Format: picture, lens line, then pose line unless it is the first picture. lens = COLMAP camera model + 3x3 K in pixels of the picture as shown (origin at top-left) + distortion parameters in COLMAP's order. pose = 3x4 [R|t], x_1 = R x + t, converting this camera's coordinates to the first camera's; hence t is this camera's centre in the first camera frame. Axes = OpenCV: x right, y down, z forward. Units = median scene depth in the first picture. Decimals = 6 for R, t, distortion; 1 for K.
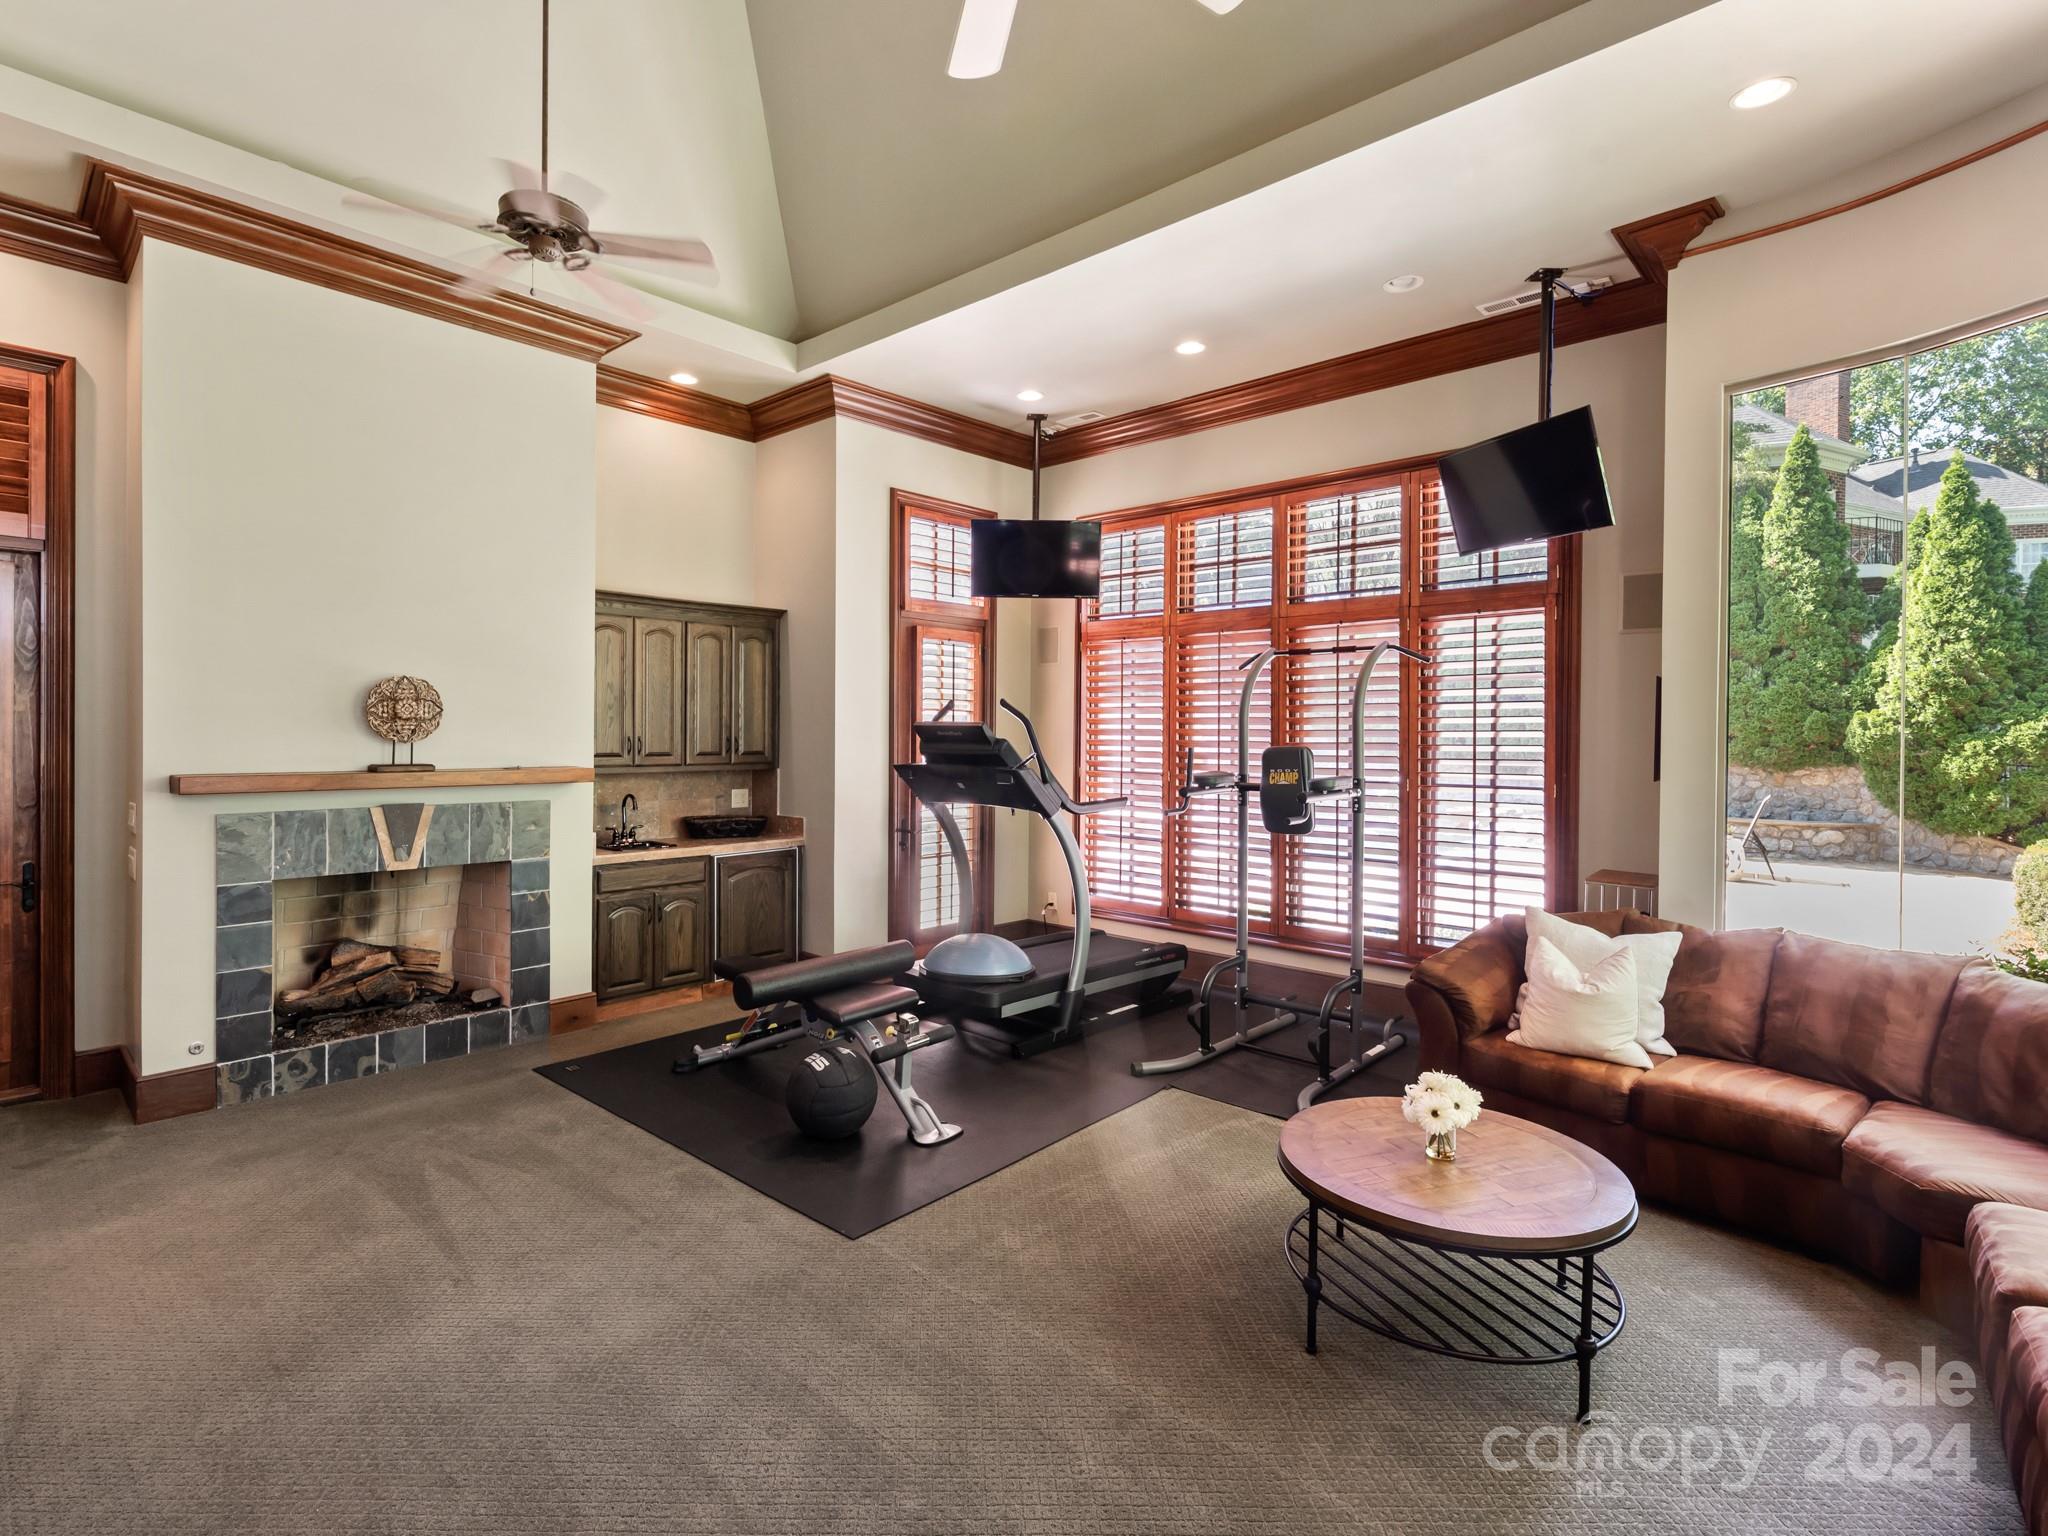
lens RADIAL K [[999.2, 0, 1020.5], [0, 999.2, 752.6], [0, 0, 1]] dist [-0.000407, -0.000975]
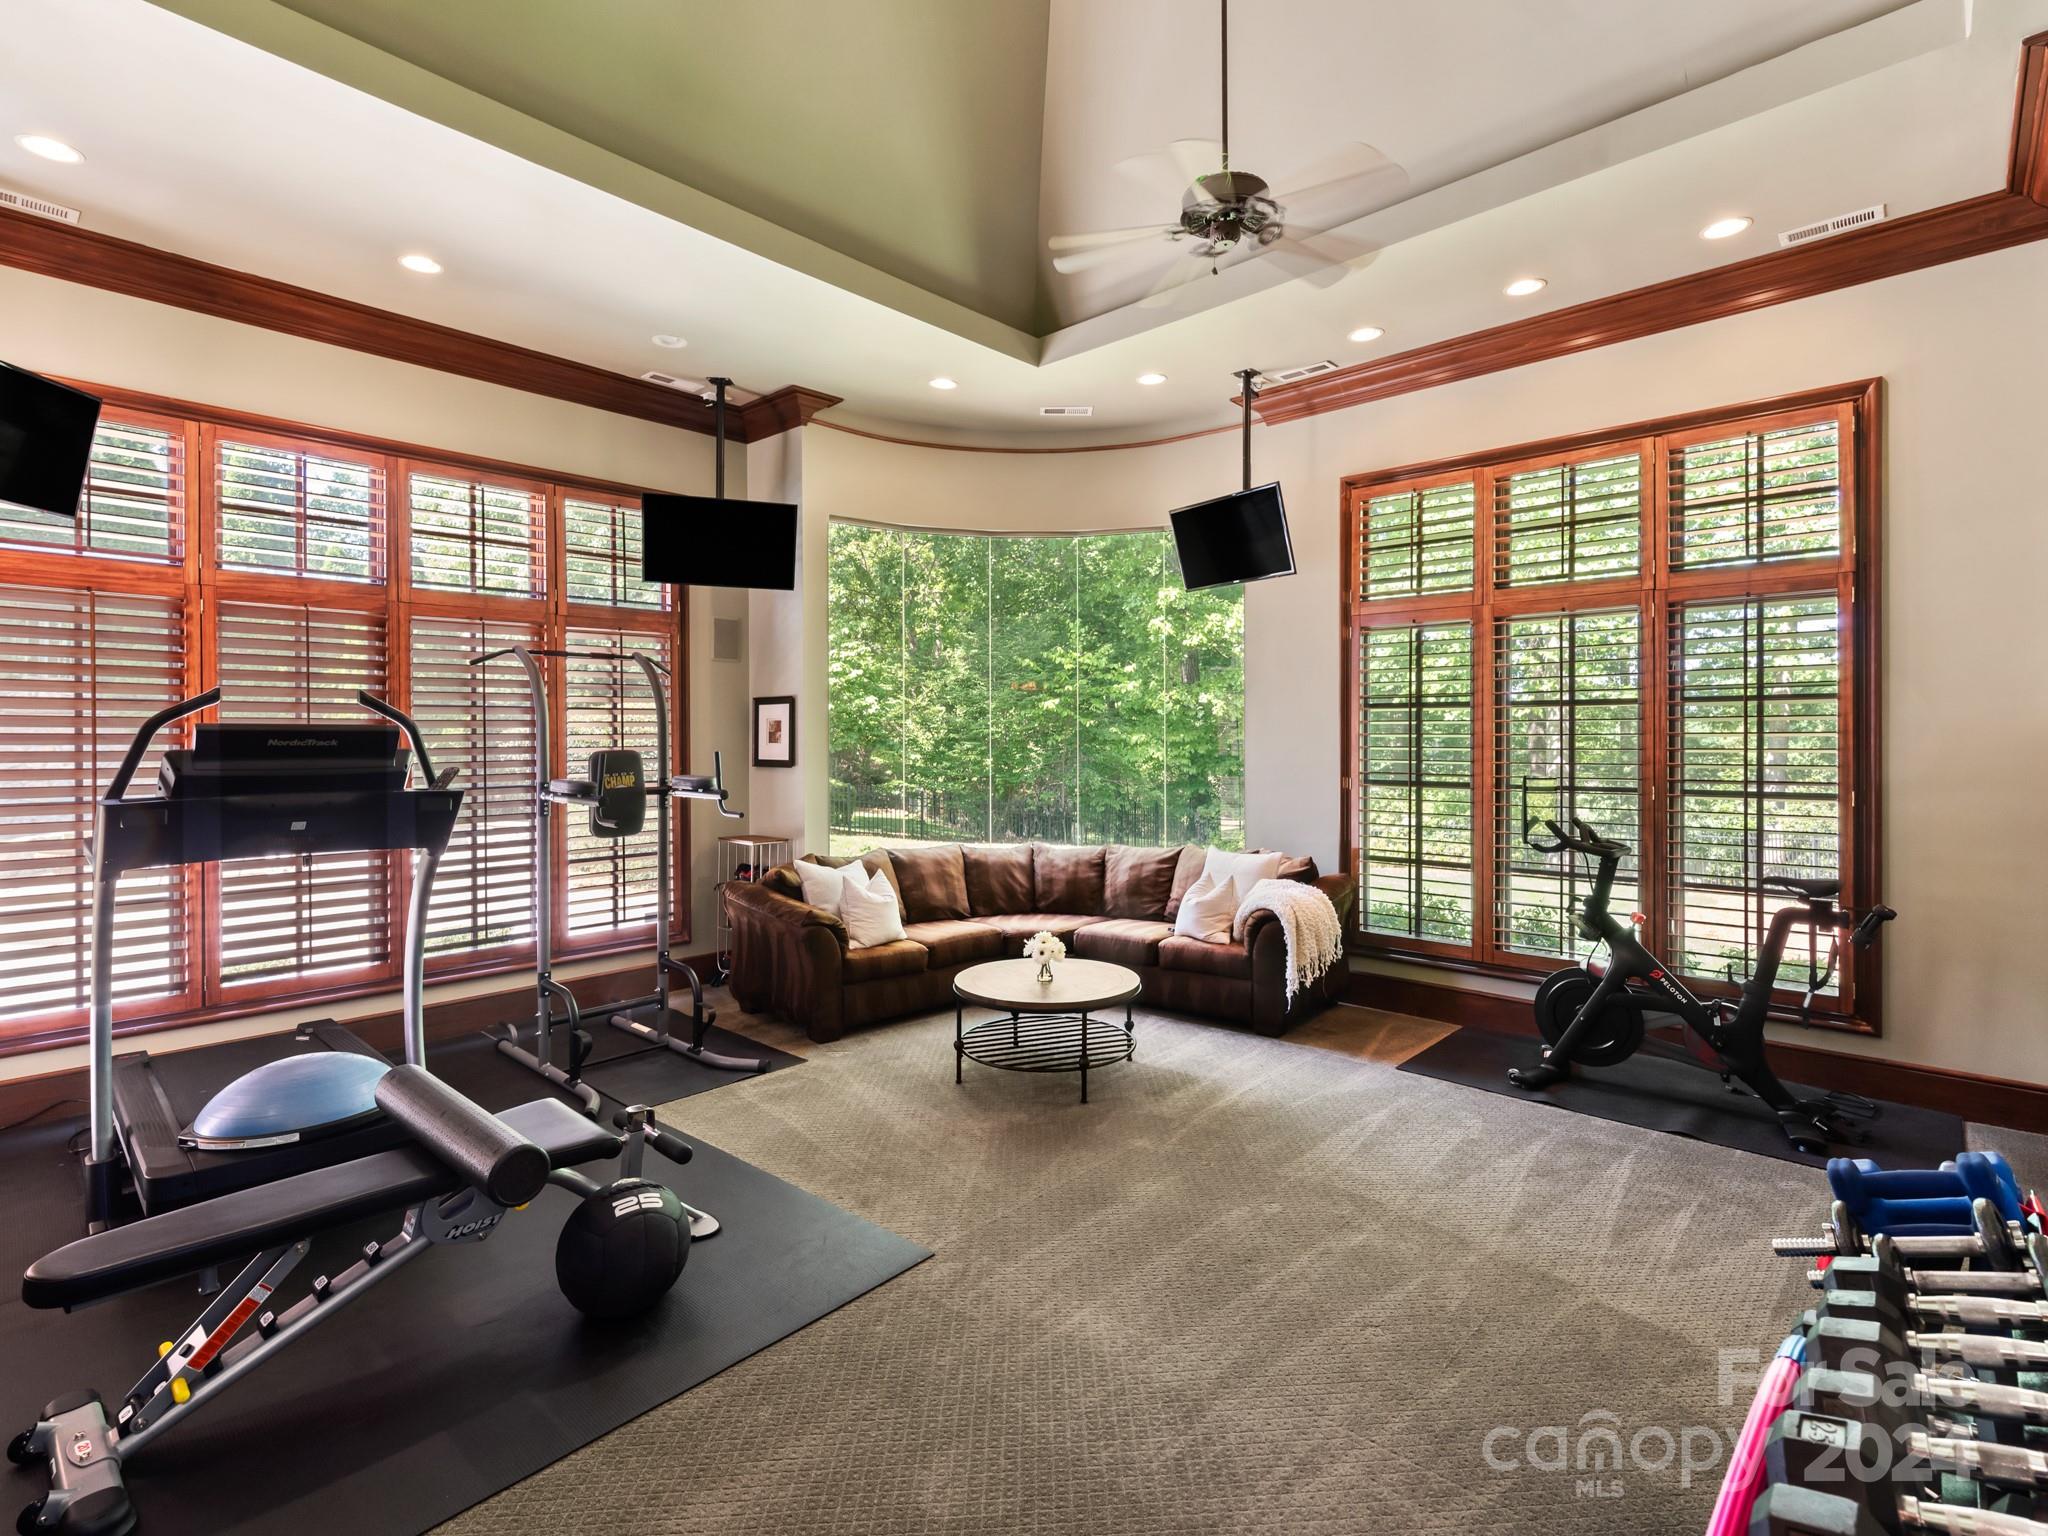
lens RADIAL K [[999.2, 0, 1020.3], [0, 999.2, 752.8], [0, 0, 1]] dist [-0.000407, -0.000975]
pose [[0.009754, -0.014439, 0.999848, -0.739572], [0.026961, 0.999536, 0.014172, -0.005015], [-0.999589, 0.026819, 0.010139, 0.586900]]
